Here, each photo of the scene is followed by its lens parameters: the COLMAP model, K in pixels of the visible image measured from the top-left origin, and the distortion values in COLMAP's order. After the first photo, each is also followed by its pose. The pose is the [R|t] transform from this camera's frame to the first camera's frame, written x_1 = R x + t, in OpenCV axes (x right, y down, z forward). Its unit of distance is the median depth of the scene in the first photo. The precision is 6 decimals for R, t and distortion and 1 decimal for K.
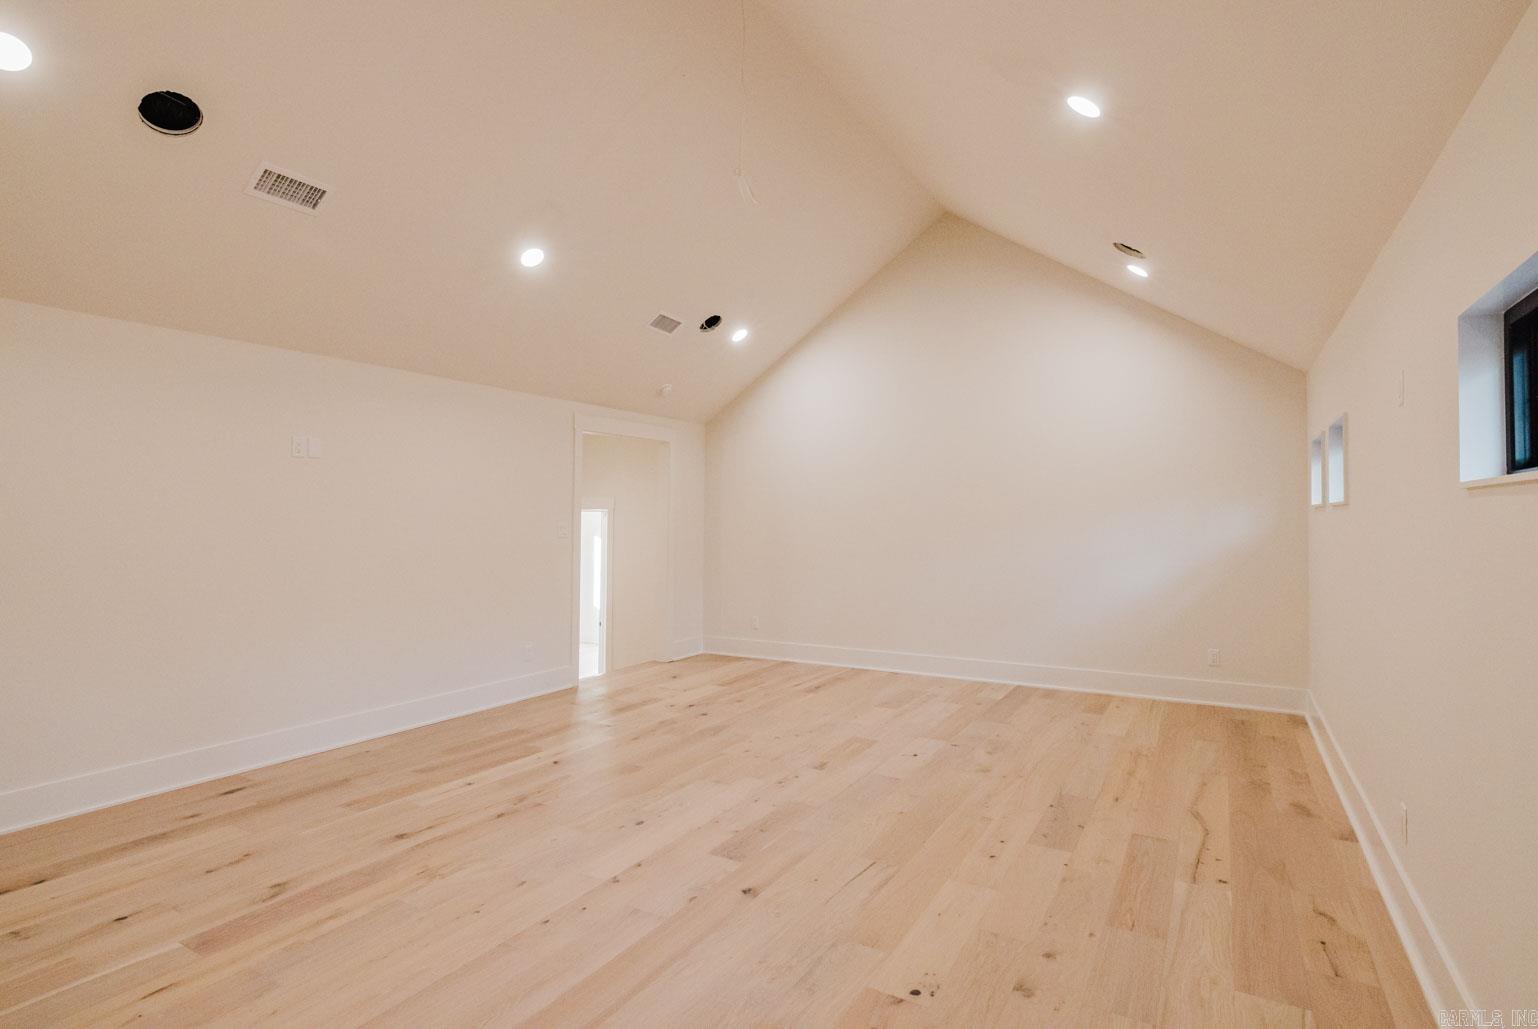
lens RADIAL K [[742.3, 0, 771.3], [0, 742.3, 517.1], [0, 0, 1]] dist [-0.003844, 0.000129]
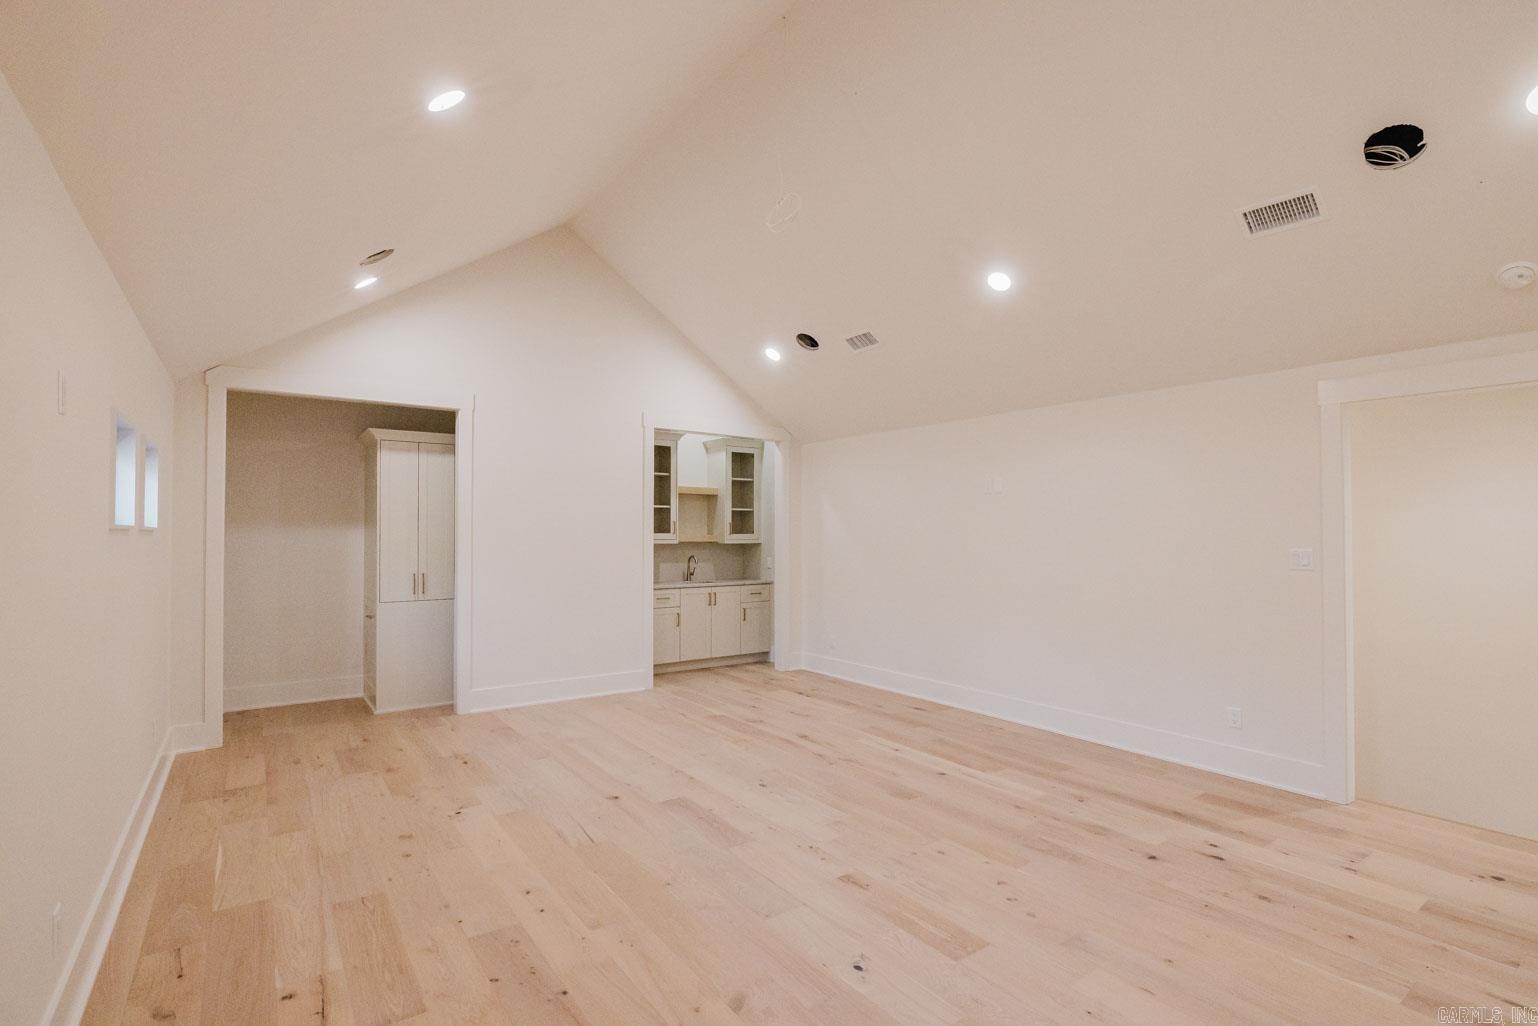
lens RADIAL K [[742.3, 0, 771.6], [0, 742.3, 516.0], [0, 0, 1]] dist [-0.003844, 0.000129]
pose [[-0.403411, -0.017658, -0.914849, 1.007429], [0.003550, 0.999776, -0.020863, -0.011174], [0.915012, -0.011664, -0.403258, 1.597908]]
